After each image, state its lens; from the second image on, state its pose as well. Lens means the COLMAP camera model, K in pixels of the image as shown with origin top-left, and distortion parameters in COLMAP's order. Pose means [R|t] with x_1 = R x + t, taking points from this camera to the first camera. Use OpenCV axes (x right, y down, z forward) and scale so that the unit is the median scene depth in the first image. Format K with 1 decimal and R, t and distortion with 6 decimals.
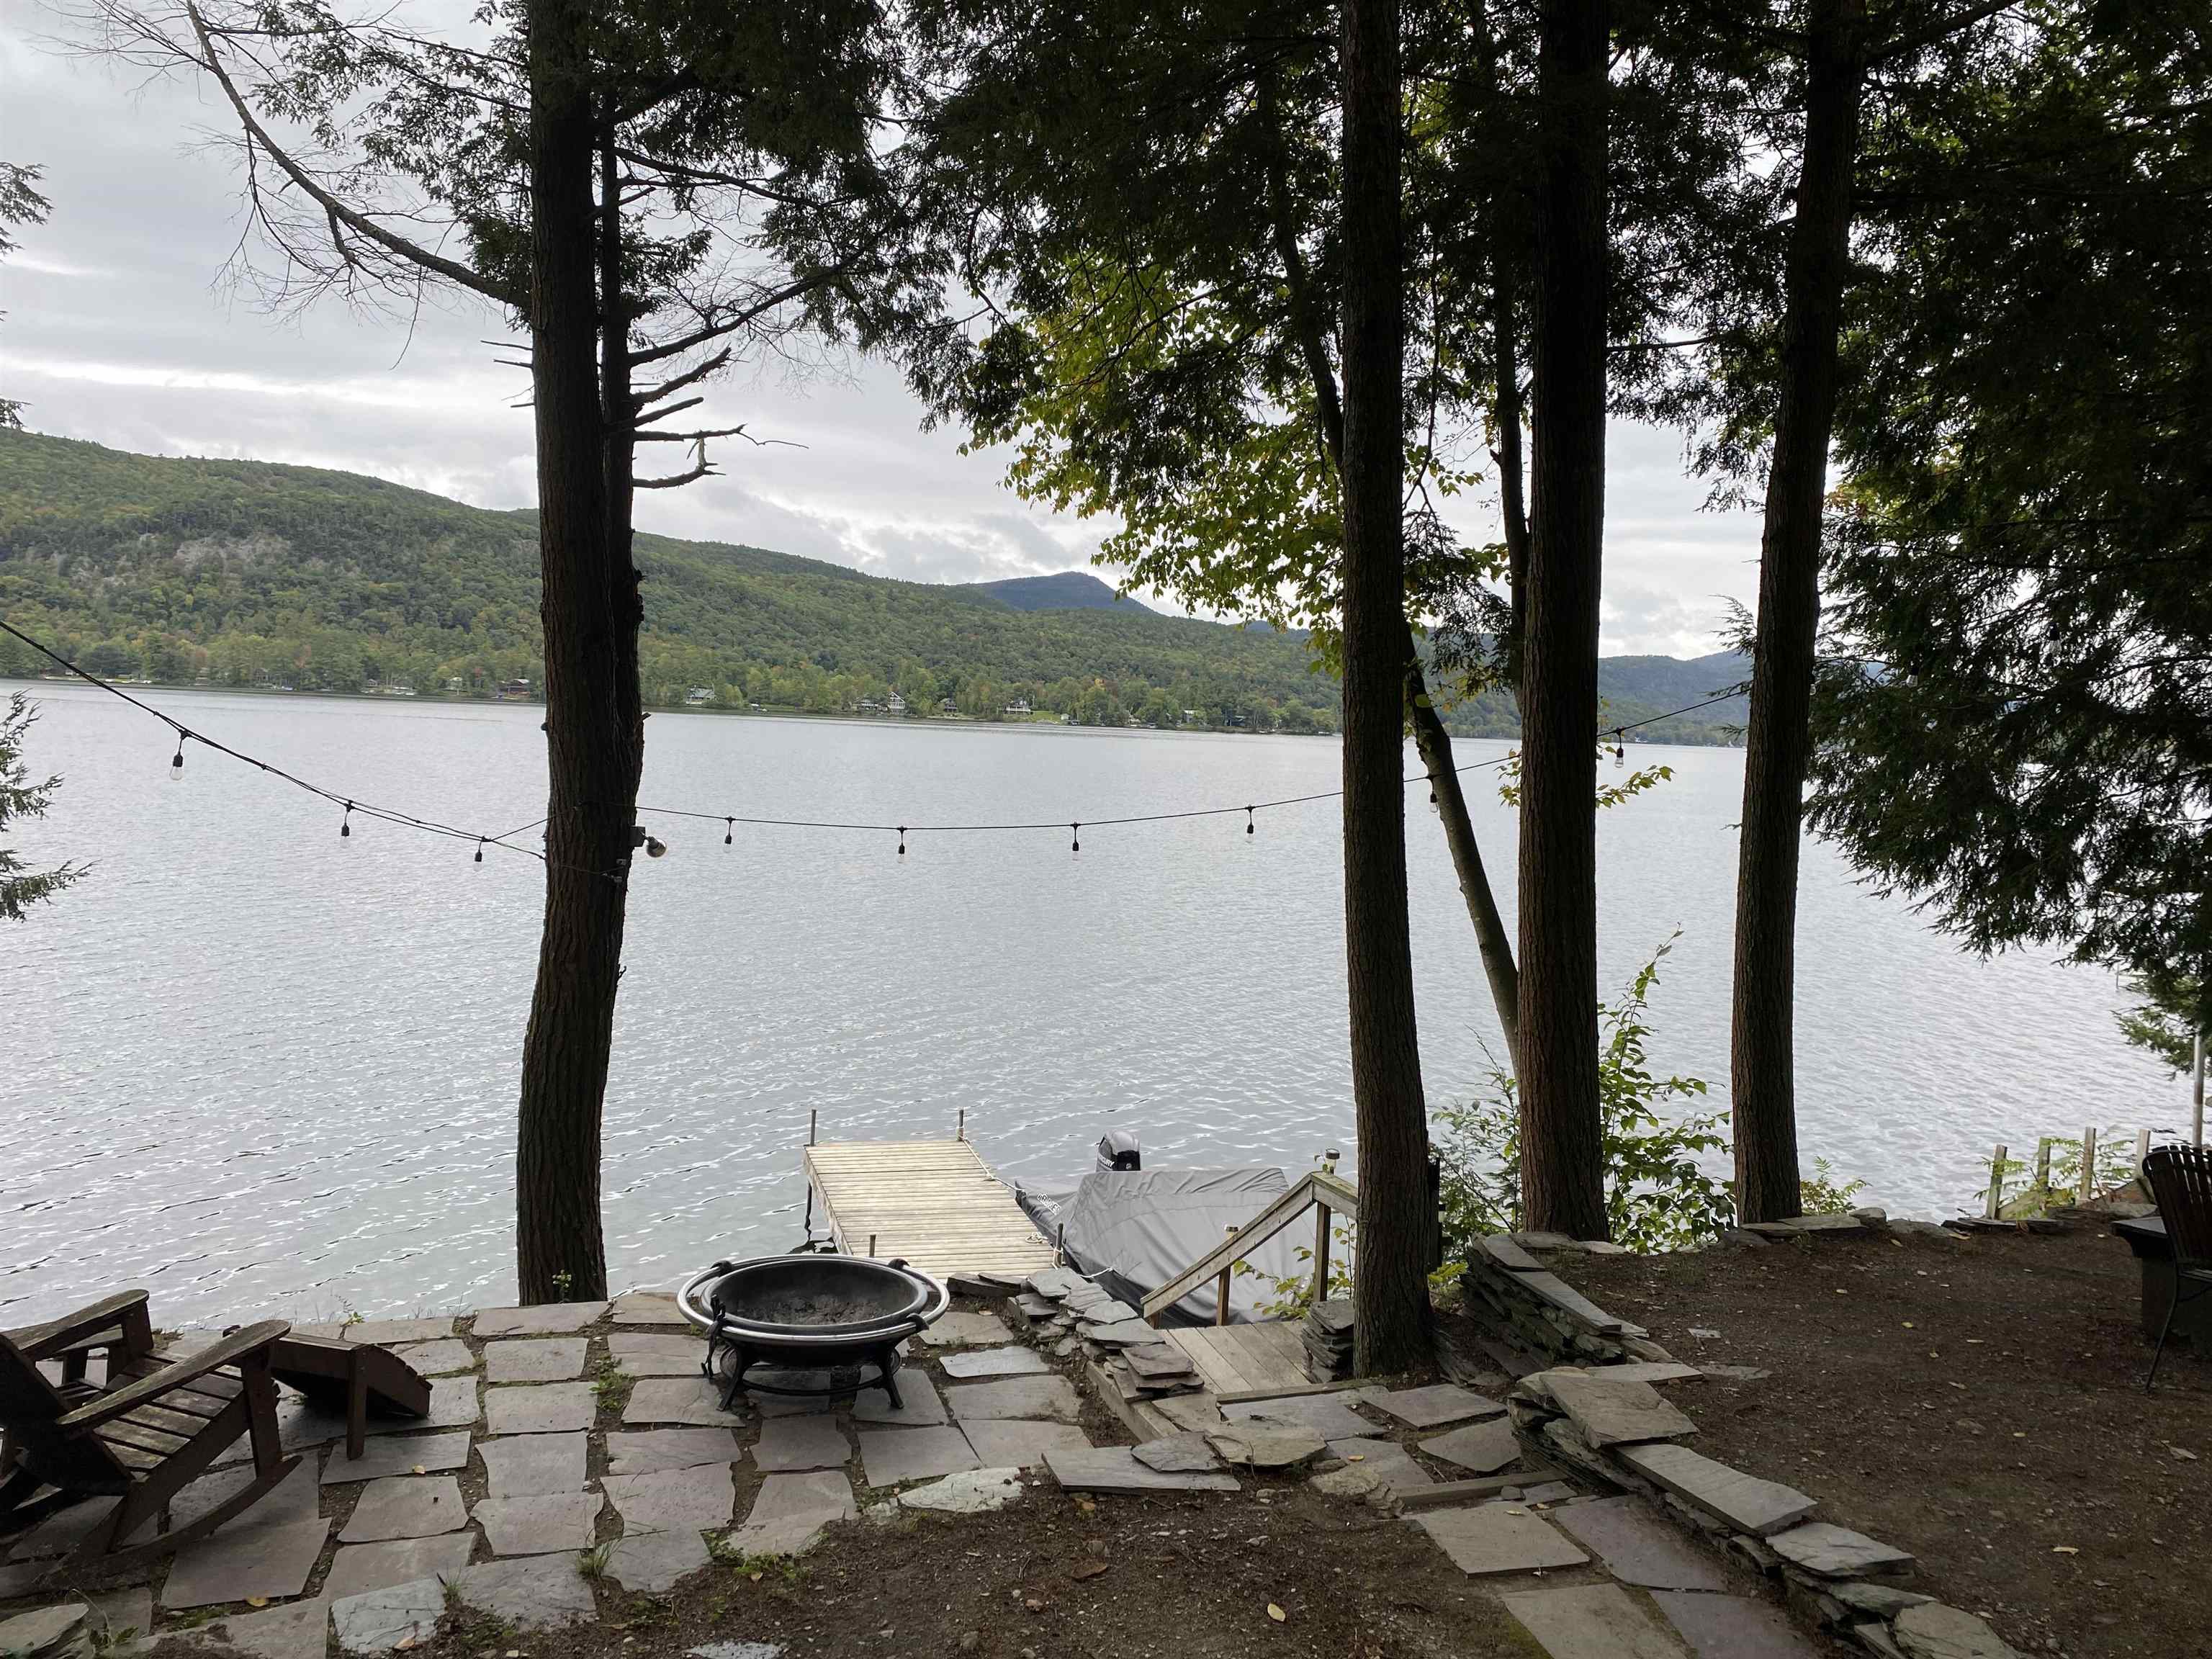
lens RADIAL K [[1675.9, 0, 1099.5], [0, 1675.9, 779.7], [0, 0, 1]] dist [-0.000649, 0.008217]
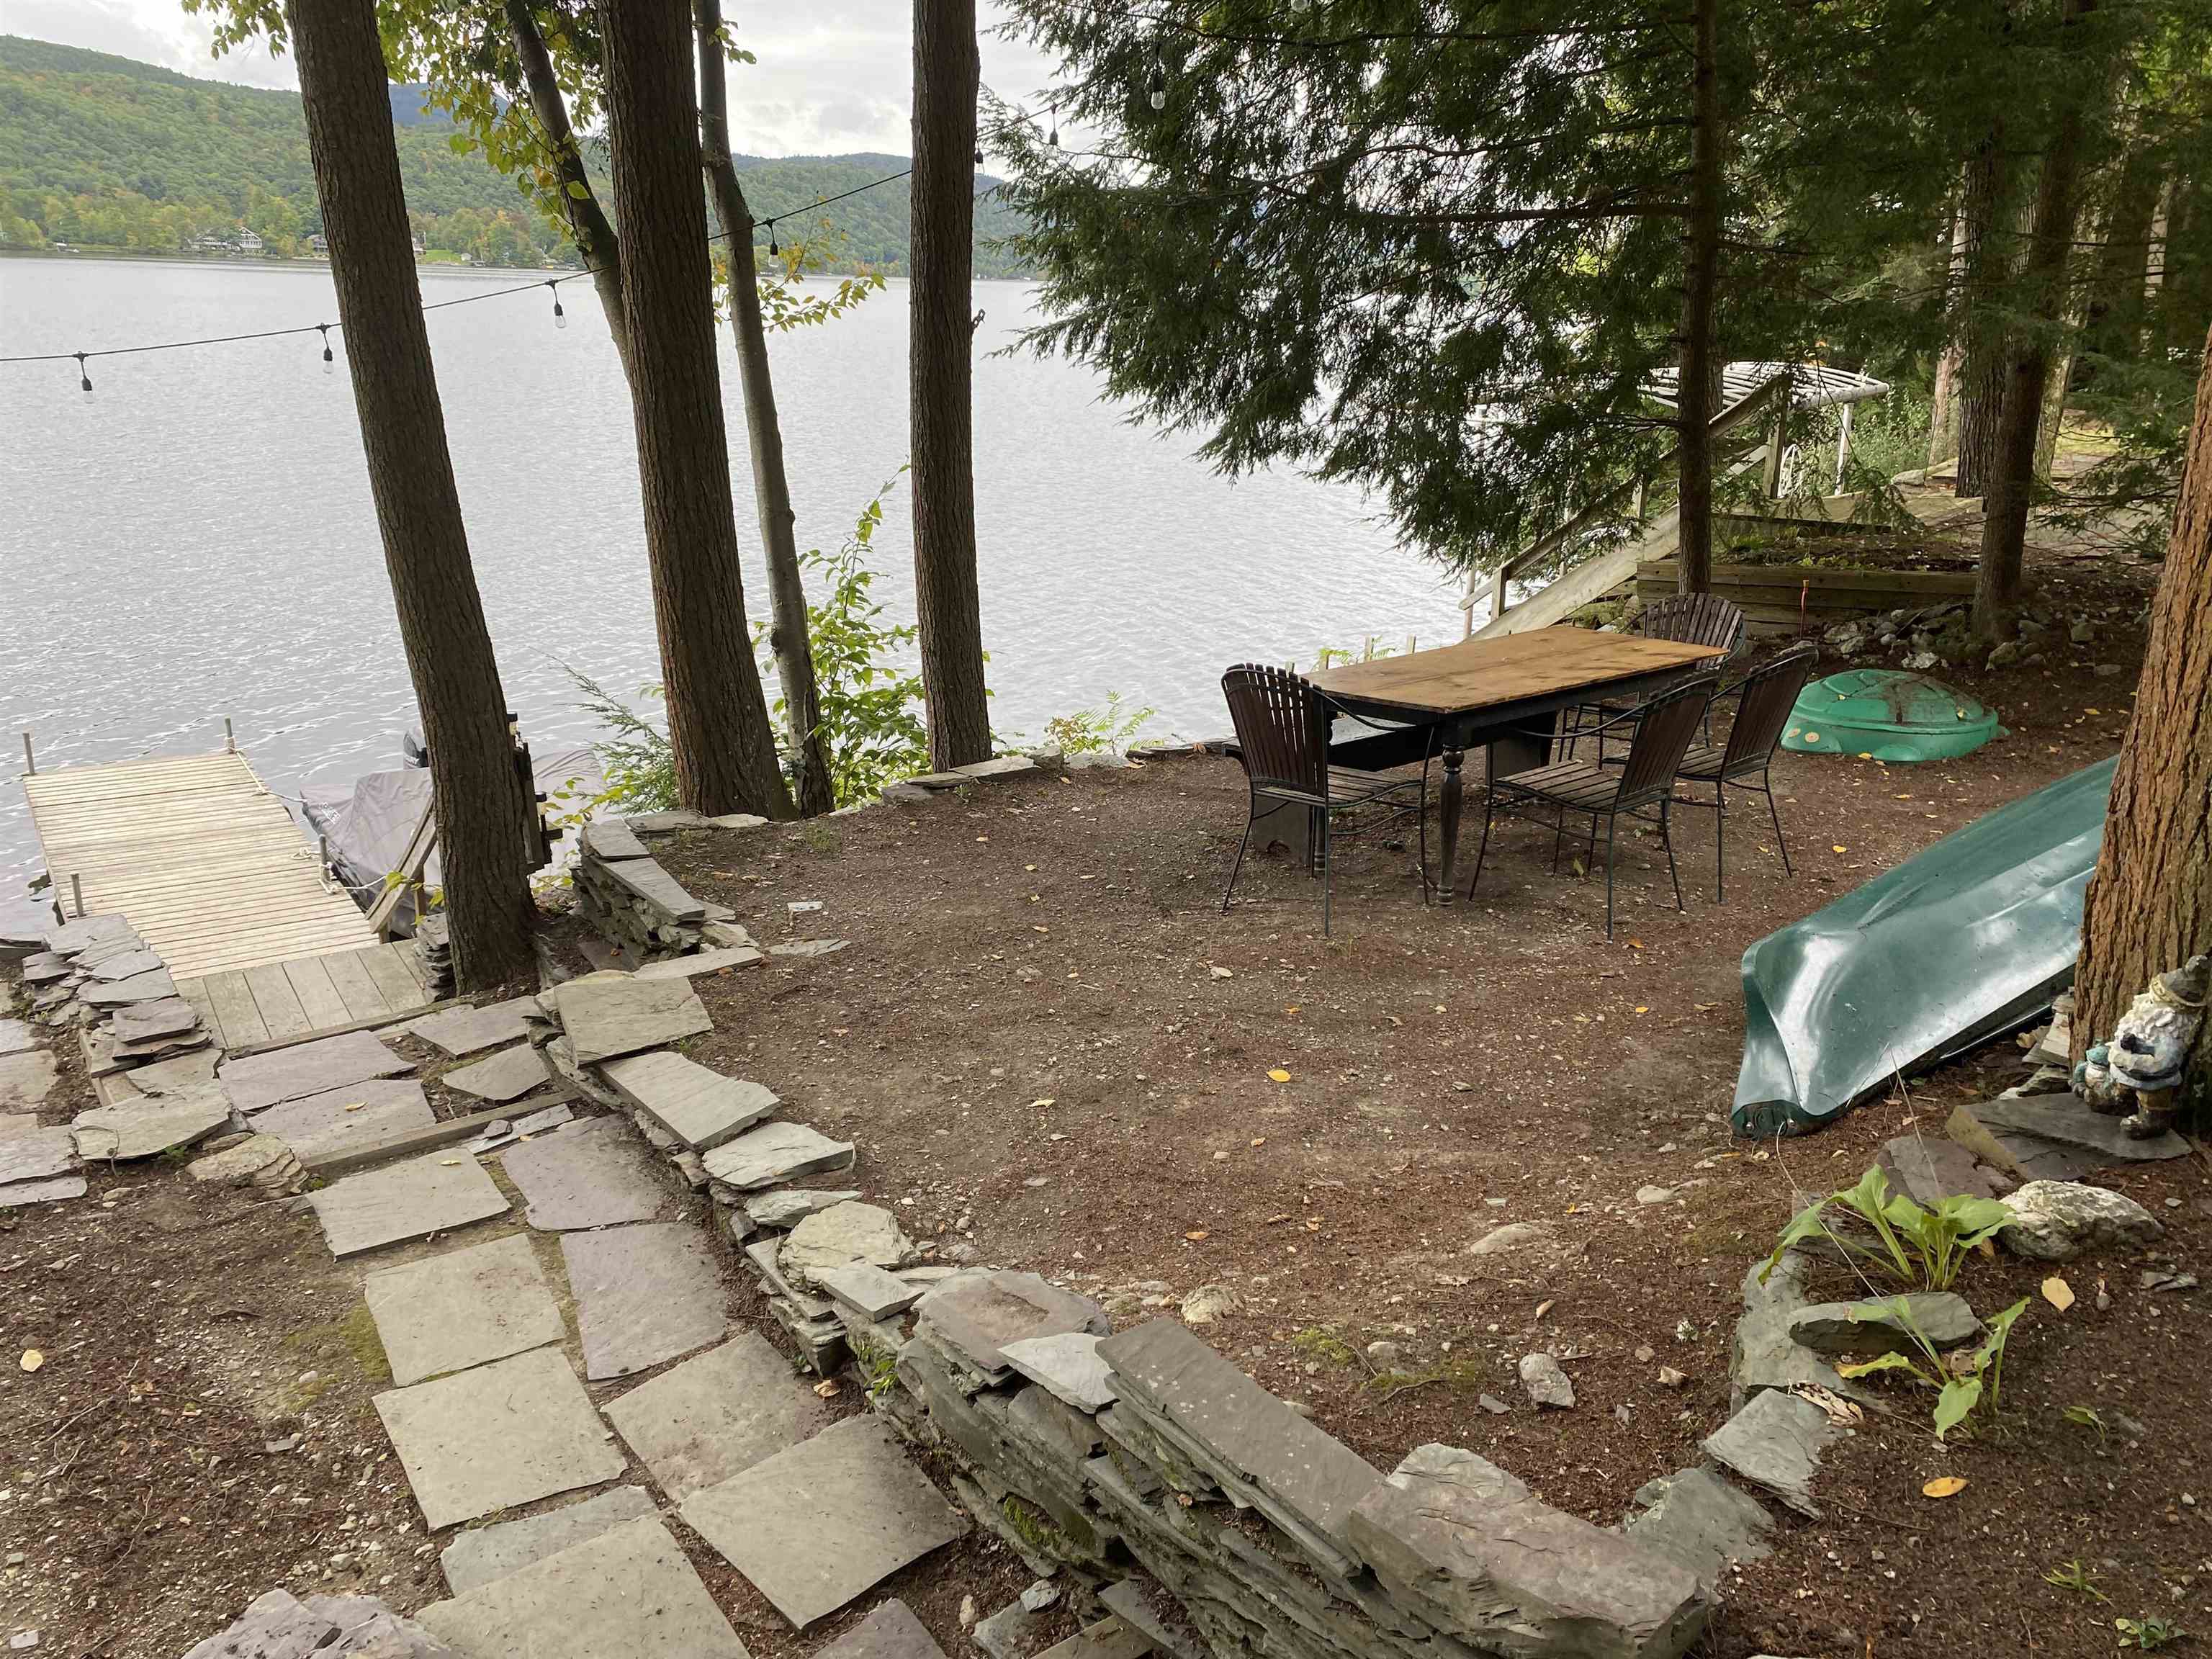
lens RADIAL K [[1660.9, 0, 1147.9], [0, 1660.9, 828.3], [0, 0, 1]] dist [0.063392, -0.072186]
pose [[0.942825, -0.113113, 0.313508, 0.237242], [0.018667, 0.957094, 0.289177, 0.028673], [-0.332766, -0.266791, 0.904483, 0.119326]]
